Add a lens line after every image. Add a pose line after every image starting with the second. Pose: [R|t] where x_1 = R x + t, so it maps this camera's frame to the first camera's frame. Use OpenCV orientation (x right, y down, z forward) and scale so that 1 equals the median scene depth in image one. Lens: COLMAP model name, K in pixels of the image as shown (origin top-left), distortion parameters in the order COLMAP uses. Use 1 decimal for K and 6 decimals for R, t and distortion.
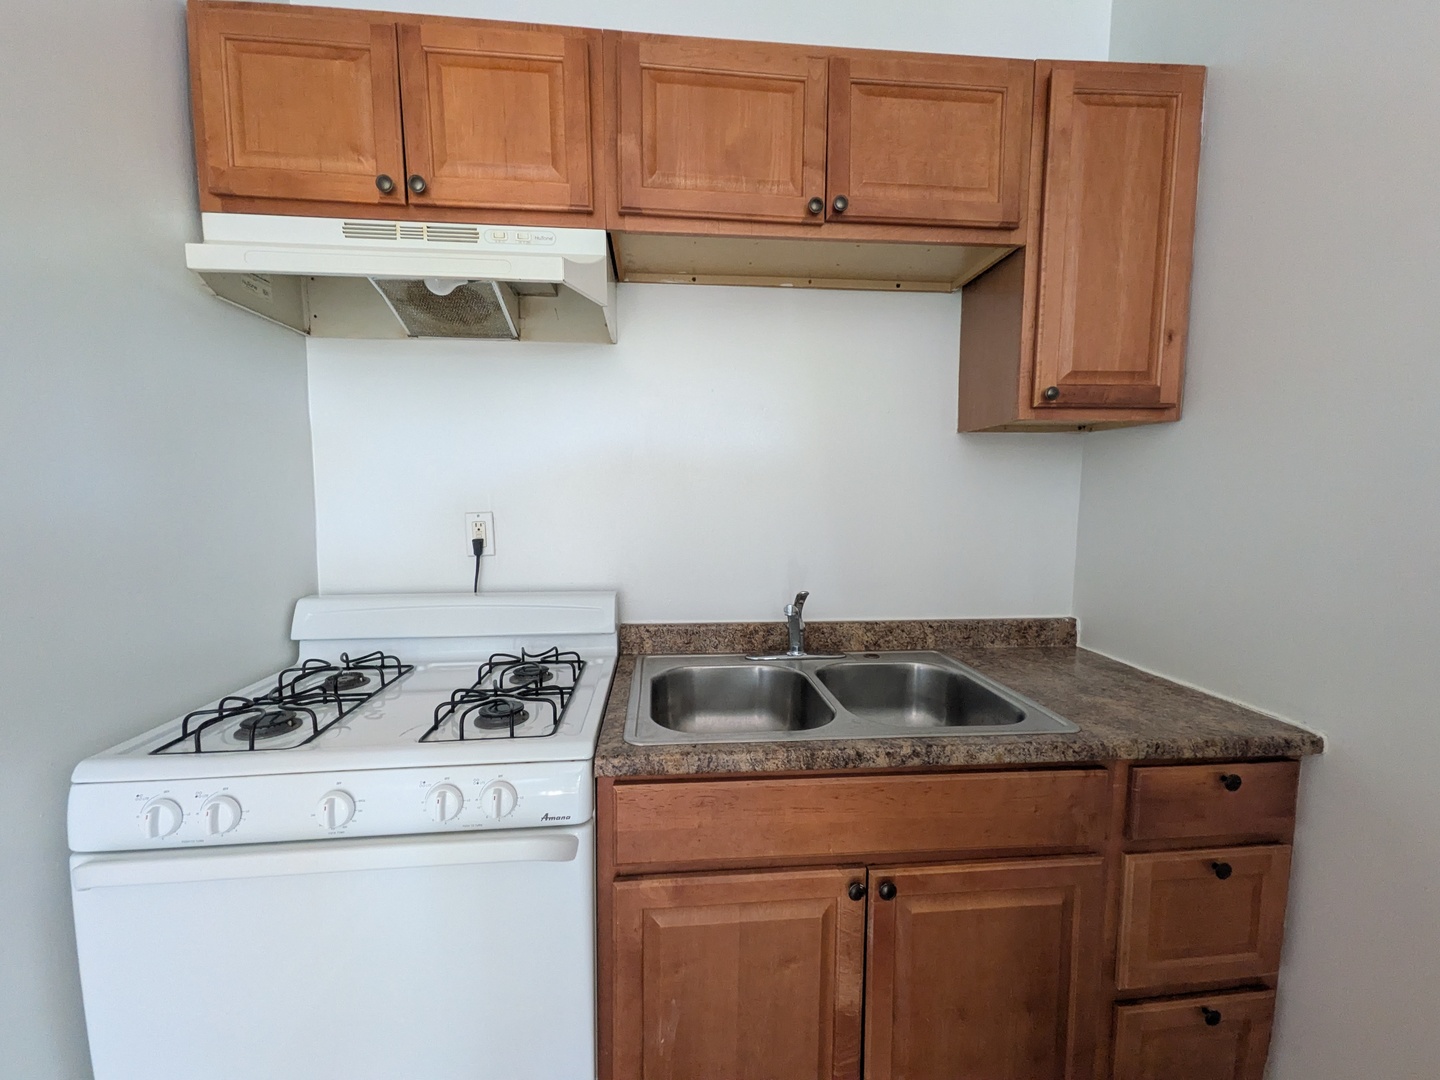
lens RADIAL K [[575.1, 0, 707.1], [0, 575.1, 538.5], [0, 0, 1]] dist [0.001130, -0.000020]
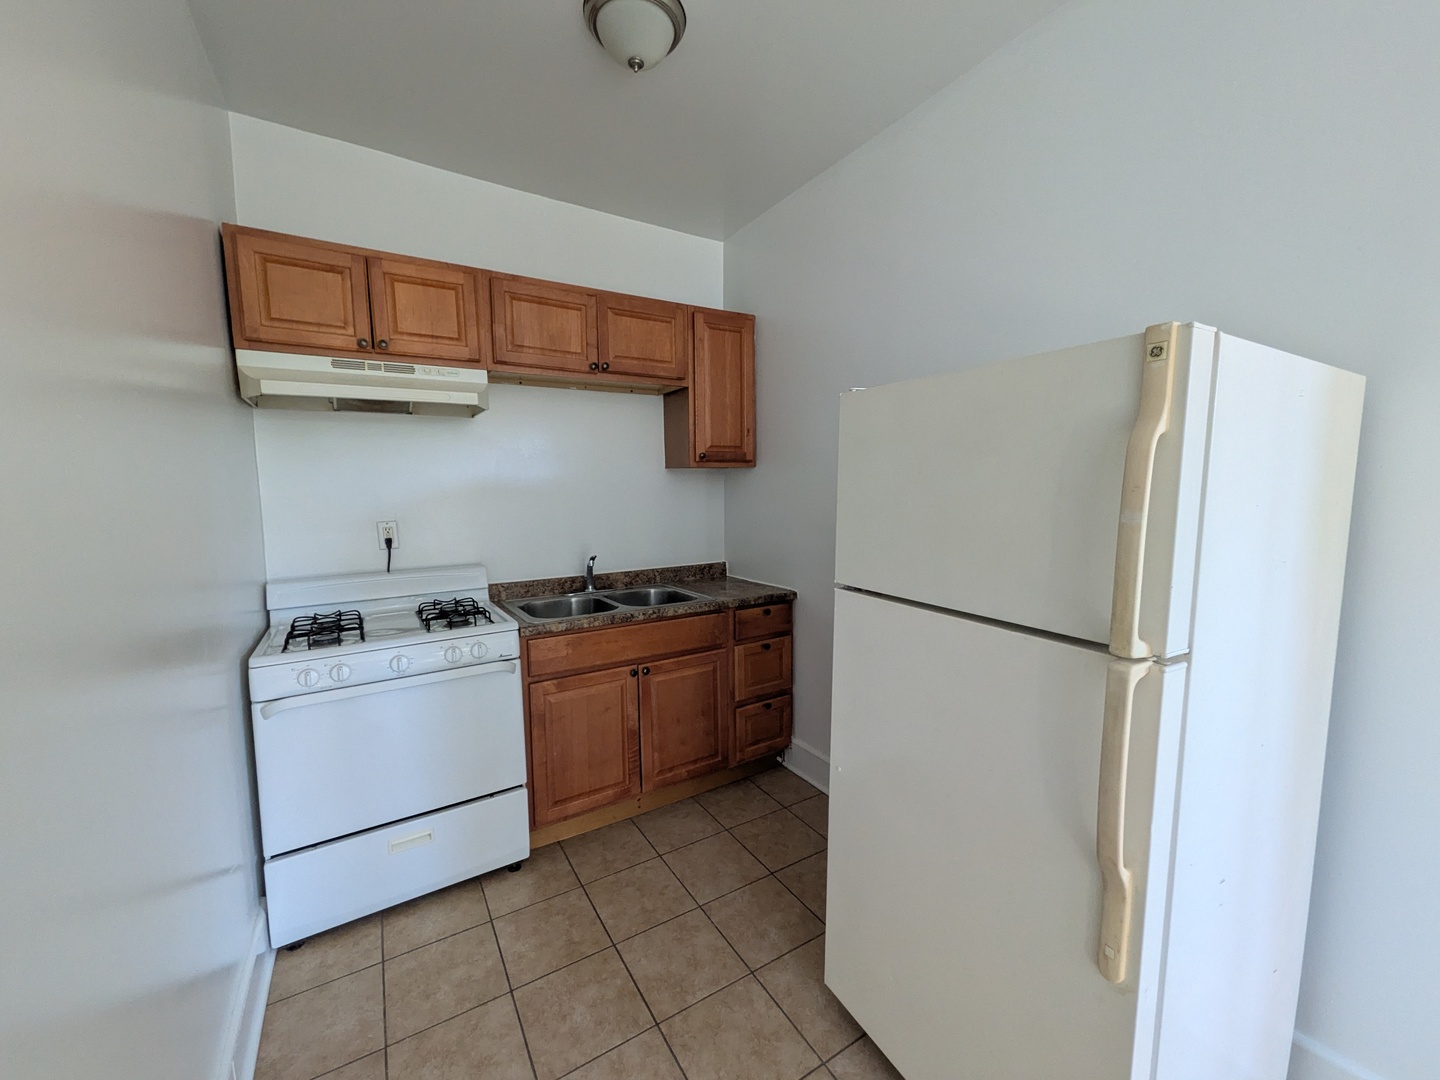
lens RADIAL K [[575.1, 0, 707.1], [0, 575.1, 538.5], [0, 0, 1]] dist [0.001130, -0.000020]
pose [[0.894436, -0.057171, 0.443527, -0.401714], [0.052688, 0.998359, 0.022436, 0.015649], [-0.444082, 0.003301, 0.895980, -1.032306]]
